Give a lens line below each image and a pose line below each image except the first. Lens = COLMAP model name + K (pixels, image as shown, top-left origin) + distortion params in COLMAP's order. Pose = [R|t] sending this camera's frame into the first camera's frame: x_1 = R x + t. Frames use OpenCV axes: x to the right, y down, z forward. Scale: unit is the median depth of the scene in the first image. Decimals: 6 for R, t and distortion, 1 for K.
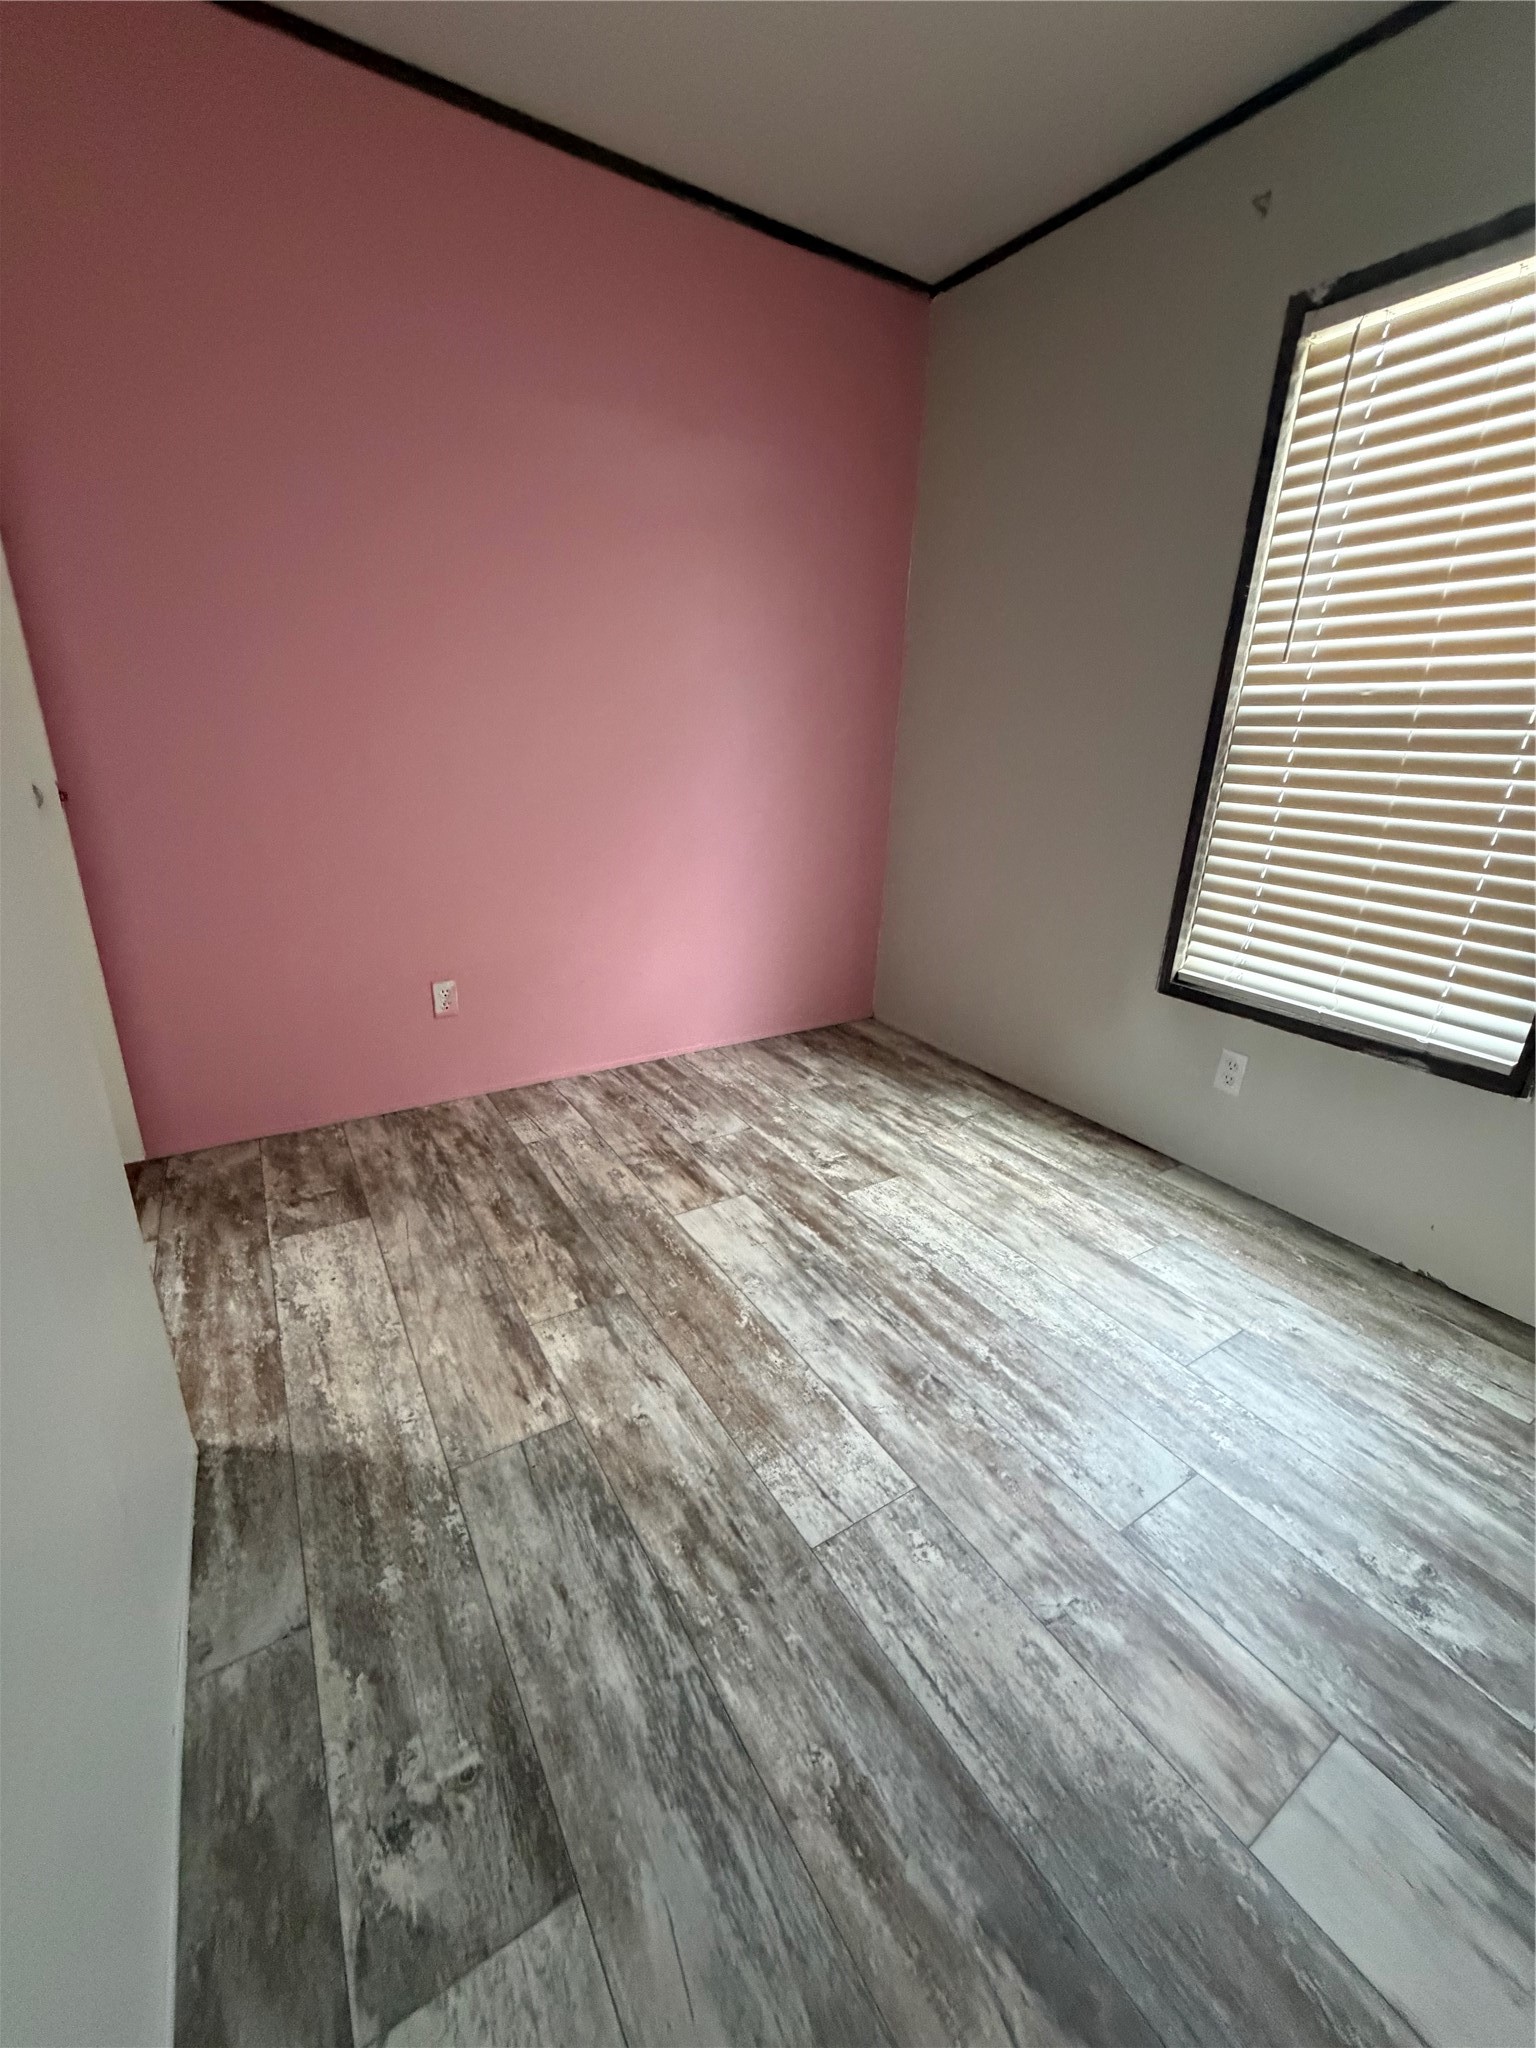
lens RADIAL K [[818.8, 0, 769.5], [0, 818.8, 1010.3], [0, 0, 1]] dist [-0.003759, 0.001386]
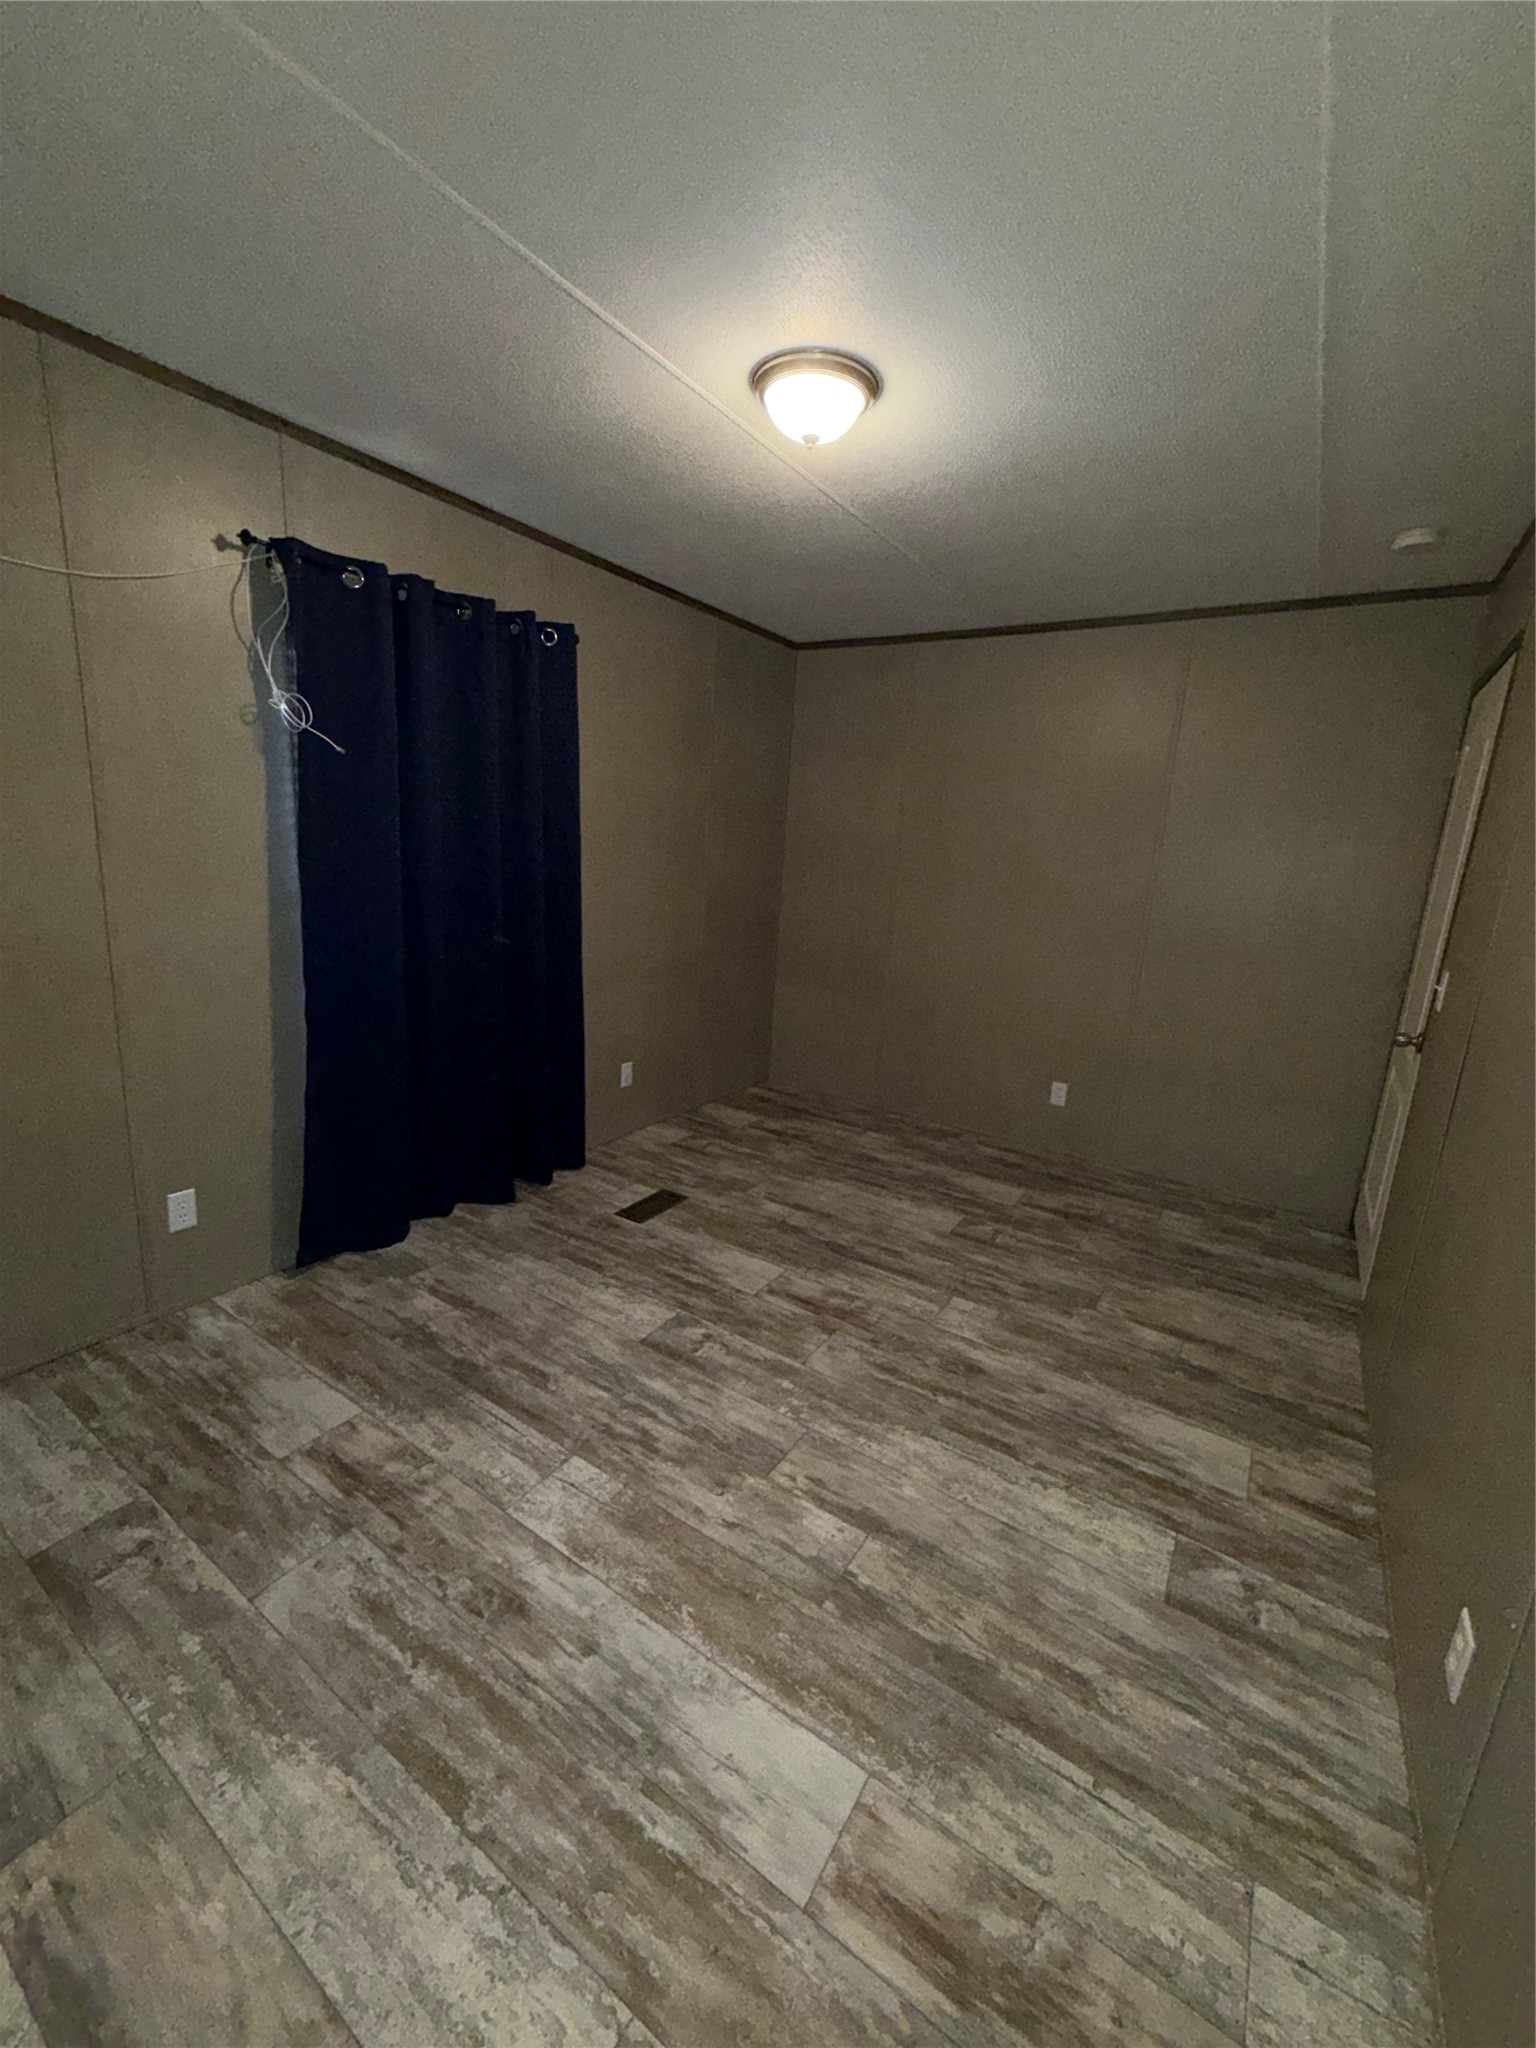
lens RADIAL K [[818.8, 0, 770.4], [0, 818.8, 1008.3], [0, 0, 1]] dist [-0.003759, 0.001386]
pose [[-0.907108, 0.004238, -0.420876, 0.290748], [-0.213440, 0.857207, 0.468658, -0.725114], [0.362764, 0.514955, -0.776675, 1.489885]]
